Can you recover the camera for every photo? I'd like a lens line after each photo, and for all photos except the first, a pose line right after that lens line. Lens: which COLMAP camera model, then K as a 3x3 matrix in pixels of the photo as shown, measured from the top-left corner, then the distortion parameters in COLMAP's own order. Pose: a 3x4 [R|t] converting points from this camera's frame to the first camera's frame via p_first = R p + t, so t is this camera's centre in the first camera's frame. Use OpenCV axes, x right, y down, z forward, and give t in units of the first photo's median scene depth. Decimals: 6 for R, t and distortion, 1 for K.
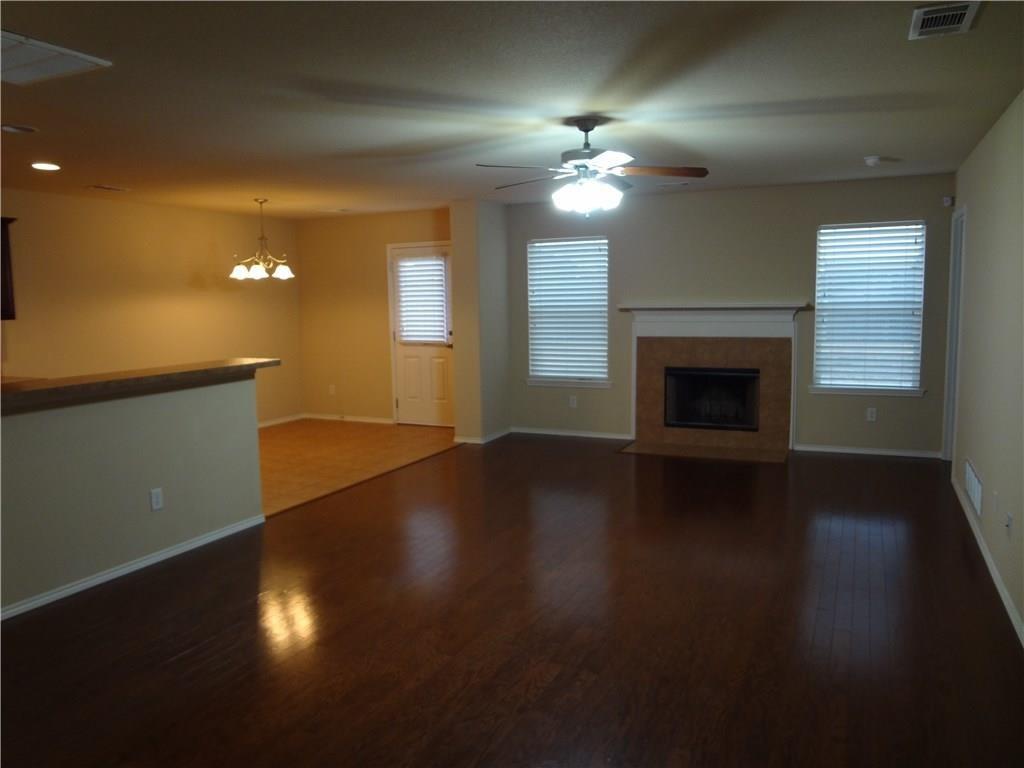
lens RADIAL K [[770.5, 0, 509.7], [0, 770.5, 381.3], [0, 0, 1]] dist [-0.033090, 0.003416]
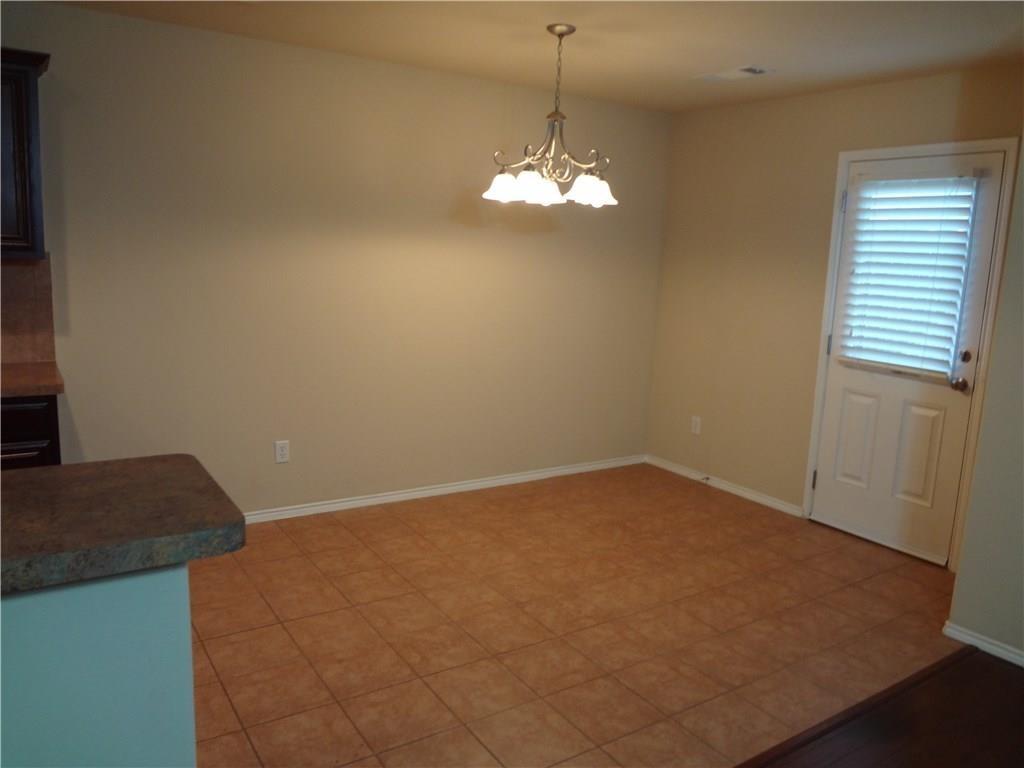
lens RADIAL K [[770.5, 0, 516.2], [0, 770.5, 377.5], [0, 0, 1]] dist [-0.033090, 0.003416]
pose [[0.856112, 0.140410, -0.497349, -0.078085], [-0.118595, 0.990078, 0.075372, -0.053138], [0.502998, -0.005544, 0.864270, 0.499041]]
